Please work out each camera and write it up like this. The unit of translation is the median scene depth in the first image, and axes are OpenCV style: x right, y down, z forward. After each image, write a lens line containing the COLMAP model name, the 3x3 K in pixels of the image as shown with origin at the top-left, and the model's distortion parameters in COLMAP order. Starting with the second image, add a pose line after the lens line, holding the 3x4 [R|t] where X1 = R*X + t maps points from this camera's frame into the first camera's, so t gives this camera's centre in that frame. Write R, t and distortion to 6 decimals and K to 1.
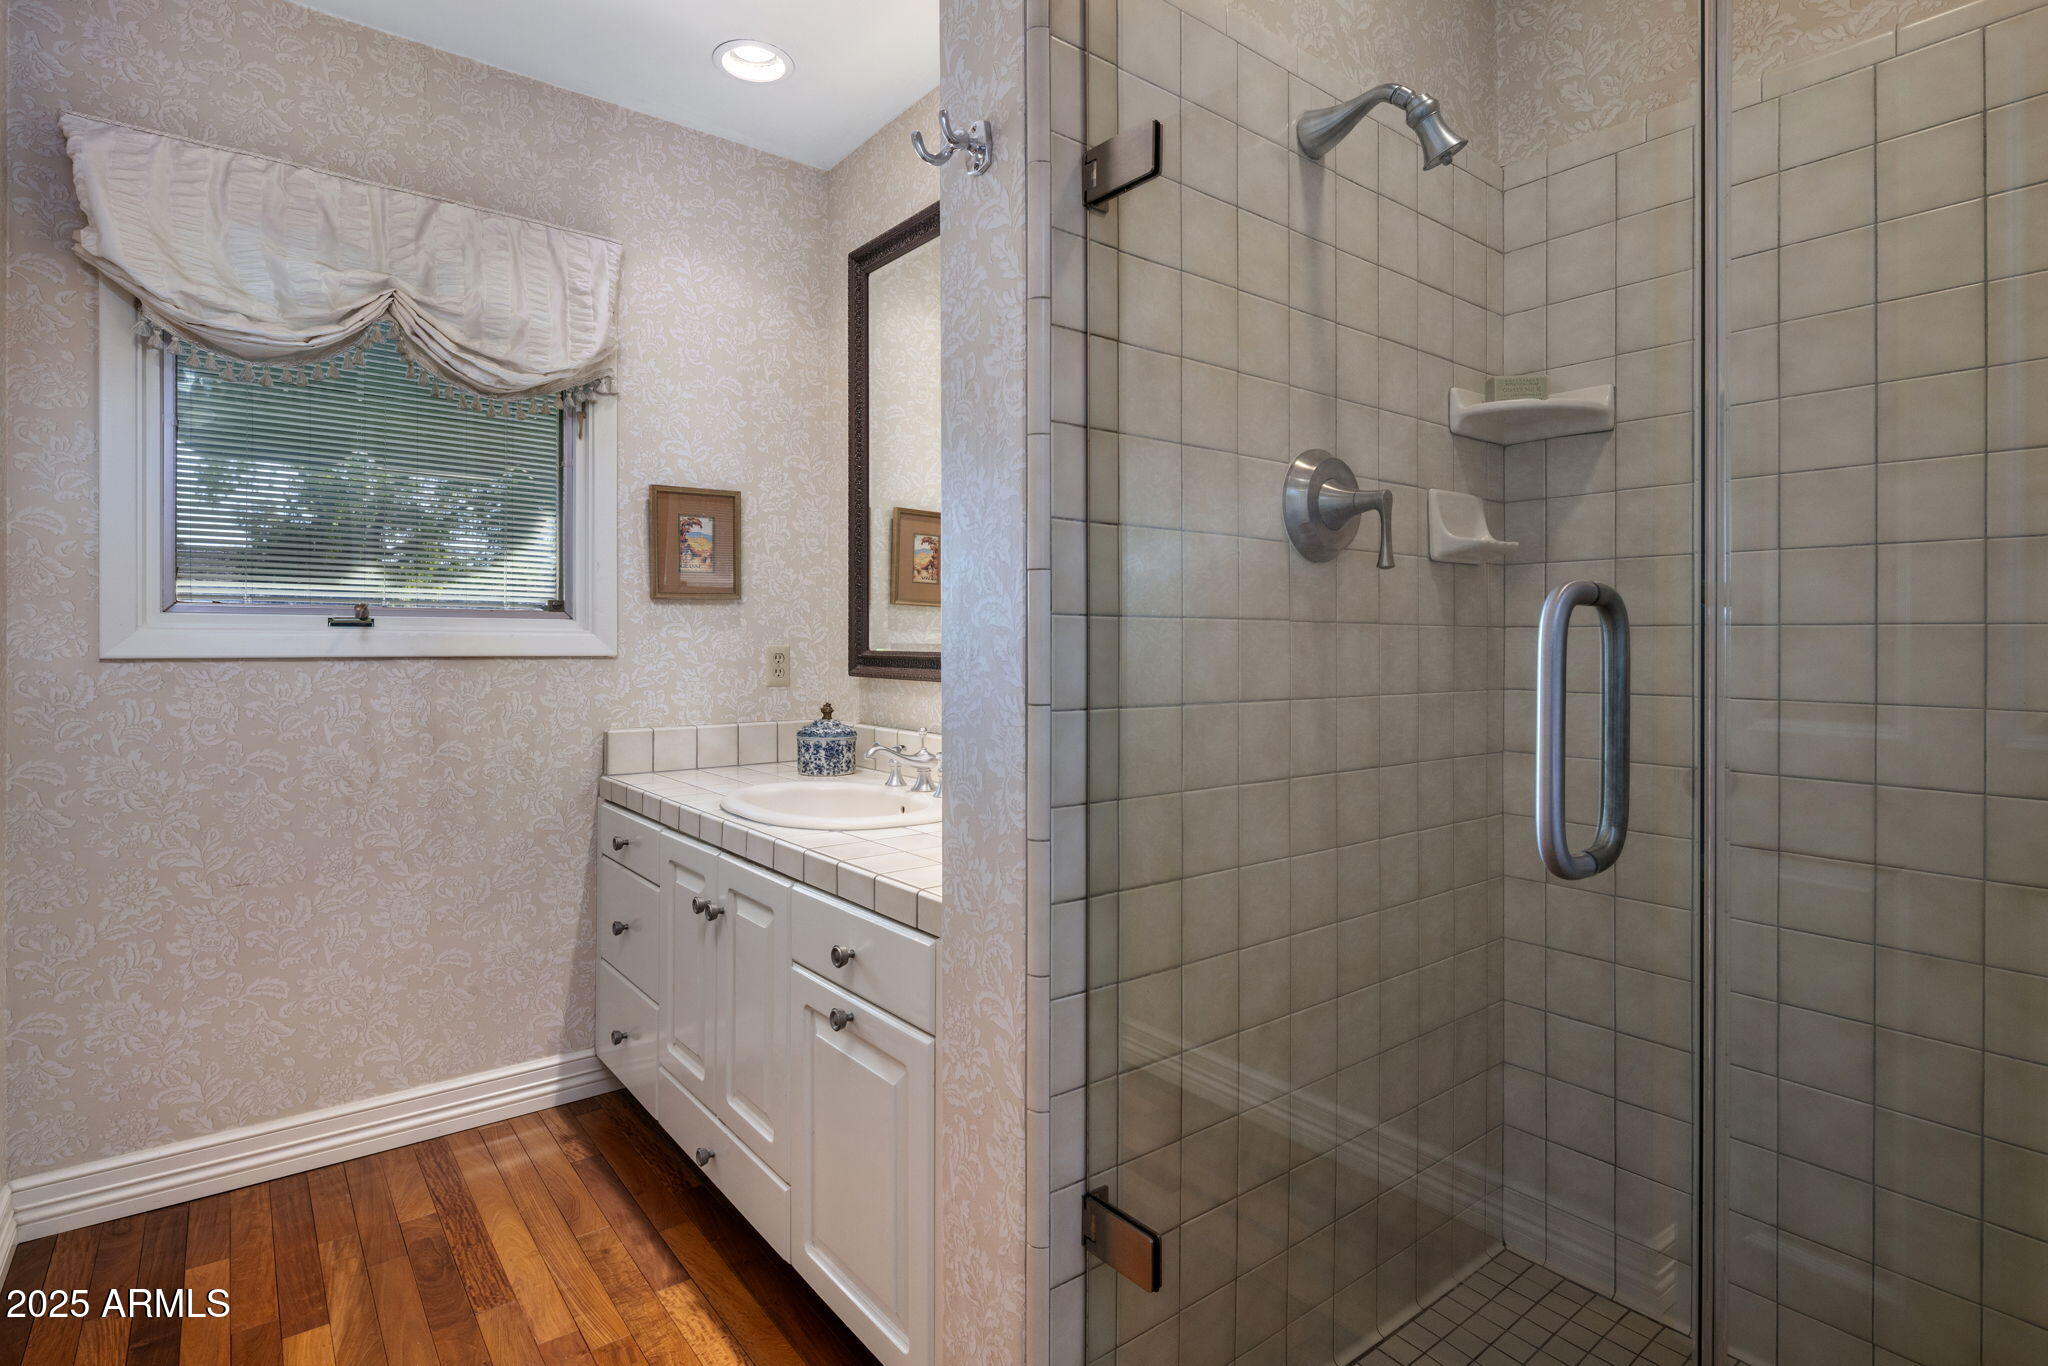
lens RADIAL K [[1020.7, 0, 1031.5], [0, 1020.7, 654.8], [0, 0, 1]] dist [-0.000095, -0.001919]
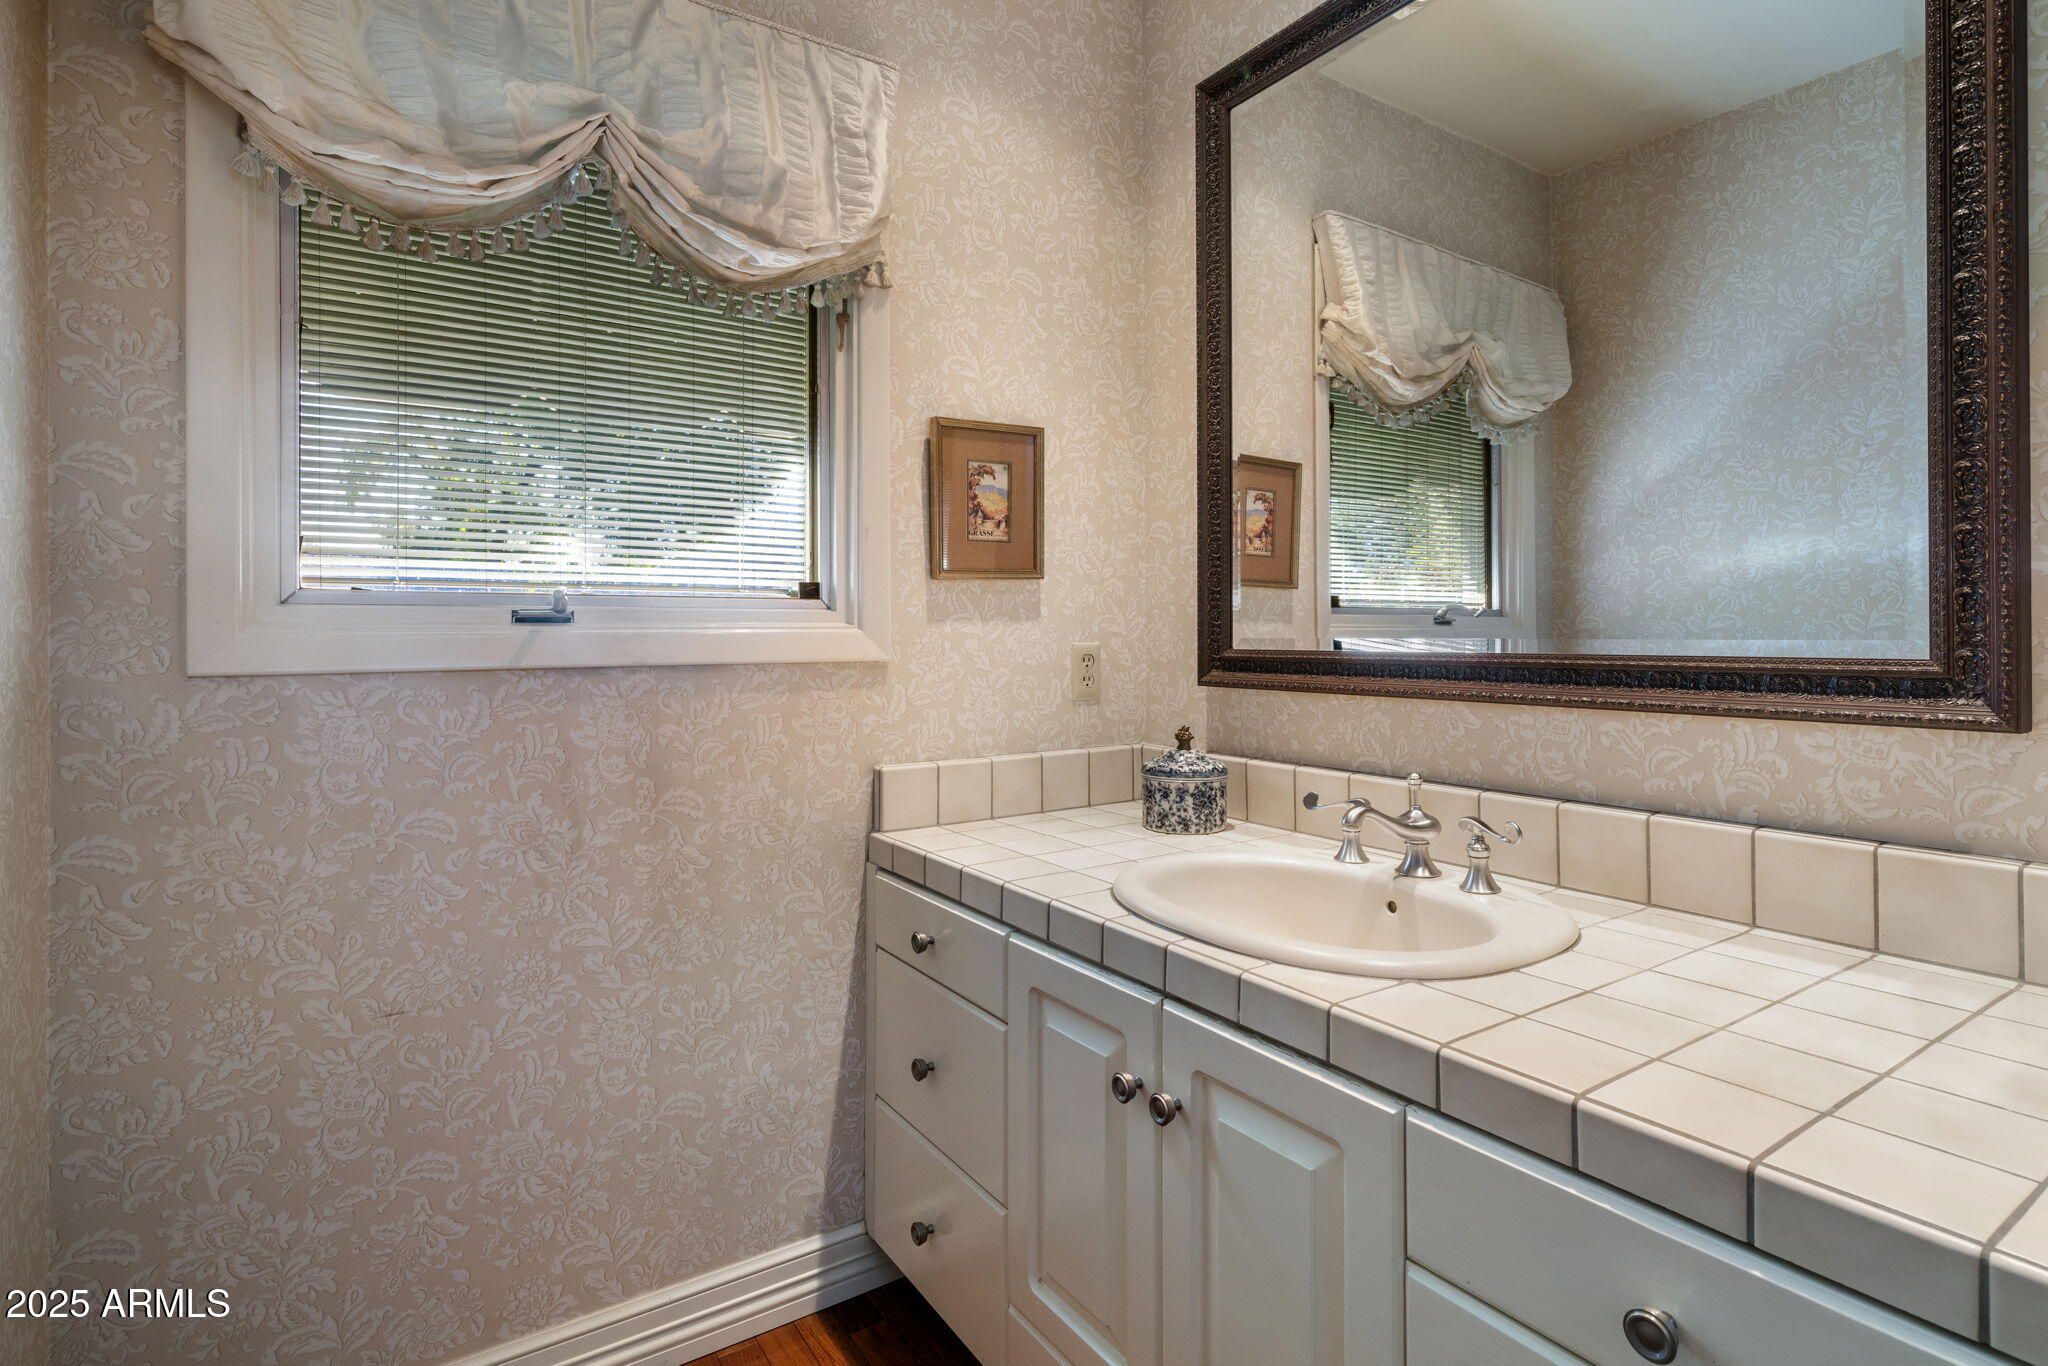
lens RADIAL K [[1009.6, 0, 1020.1], [0, 1009.6, 637.1], [0, 0, 1]] dist [0.000324, -0.001805]
pose [[0.995851, -0.010116, -0.090430, -0.275895], [0.009287, 0.999911, -0.009589, -0.008336], [0.090519, 0.008709, 0.995857, 0.342684]]
